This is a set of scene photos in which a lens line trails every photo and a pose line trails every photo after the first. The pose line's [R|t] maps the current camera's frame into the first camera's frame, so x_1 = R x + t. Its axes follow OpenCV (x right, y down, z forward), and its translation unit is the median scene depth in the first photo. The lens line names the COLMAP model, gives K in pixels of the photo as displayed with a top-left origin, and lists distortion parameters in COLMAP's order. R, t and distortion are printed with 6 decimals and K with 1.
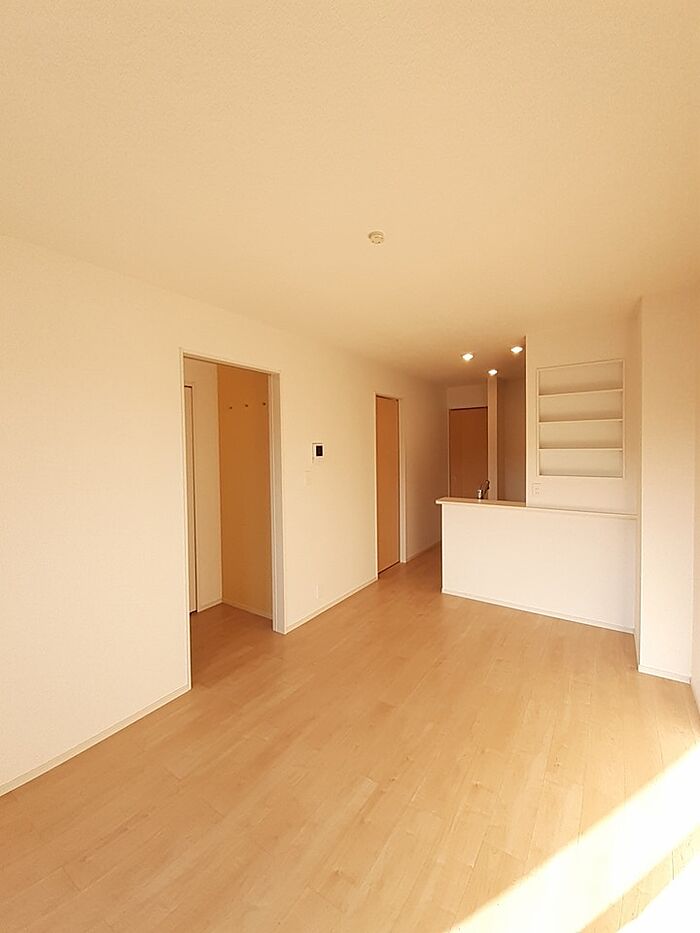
lens RADIAL K [[380.5, 0, 349.7], [0, 380.5, 453.8], [0, 0, 1]] dist [-0.000081, -0.016851]
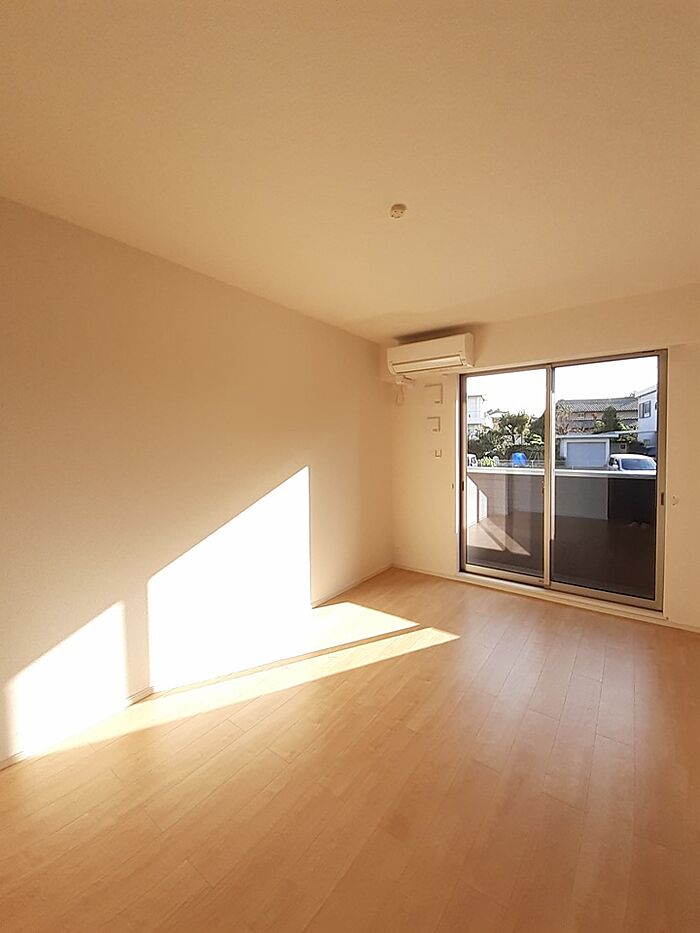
lens RADIAL K [[380.5, 0, 349.7], [0, 380.5, 453.8], [0, 0, 1]] dist [-0.000081, -0.016851]
pose [[-0.998707, 0.022751, 0.045454, 0.179551], [0.024956, 0.998509, 0.048547, 0.015881], [-0.044282, 0.049619, -0.997786, 2.200000]]
